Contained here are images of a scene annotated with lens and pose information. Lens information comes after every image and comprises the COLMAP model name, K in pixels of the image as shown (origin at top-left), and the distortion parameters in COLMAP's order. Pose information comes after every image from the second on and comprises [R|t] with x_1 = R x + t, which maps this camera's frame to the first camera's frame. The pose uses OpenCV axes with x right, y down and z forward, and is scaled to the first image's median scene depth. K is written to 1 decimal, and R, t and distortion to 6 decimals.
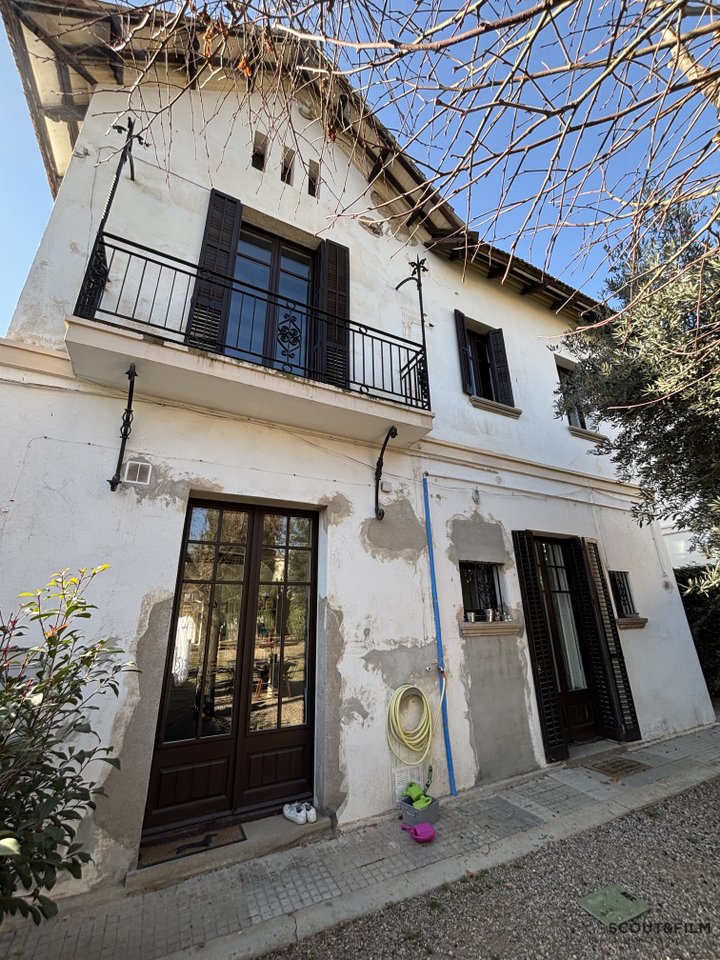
lens RADIAL K [[379.9, 0, 360.0], [0, 379.9, 480.0], [0, 0, 1]] dist [0.000659, -0.000088]
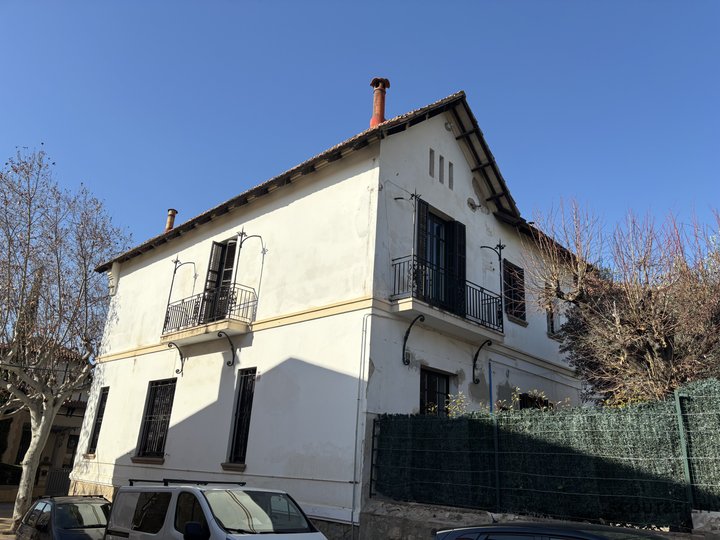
lens RADIAL K [[547.2, 0, 360.0], [0, 547.2, 270.0], [0, 0, 1]] dist [0.018401, -0.008920]
pose [[0.942694, 0.174503, 0.284389, -1.511384], [-0.174160, 0.984355, -0.026703, -0.316210], [-0.284599, -0.024357, 0.958337, -1.682270]]
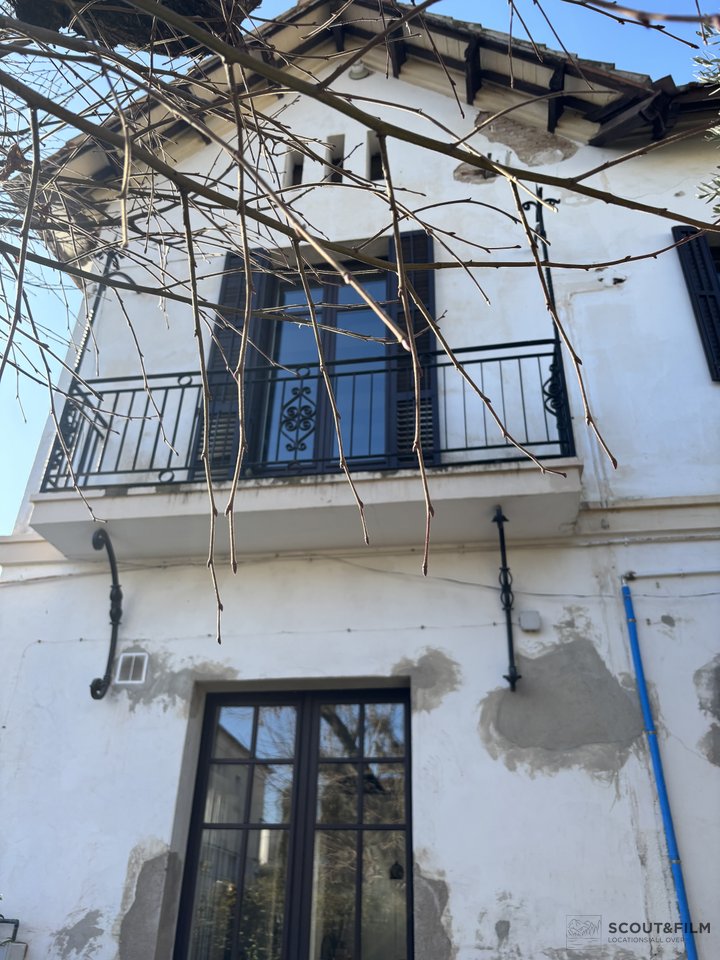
lens RADIAL K [[729.6, 0, 360.0], [0, 729.6, 480.0], [0, 0, 1]] dist [0.018401, -0.008920]
pose [[0.804829, -0.275764, -0.525551, 0.476714], [0.166110, 0.954775, -0.246601, 0.043174], [0.569787, 0.111172, 0.814238, 0.050269]]
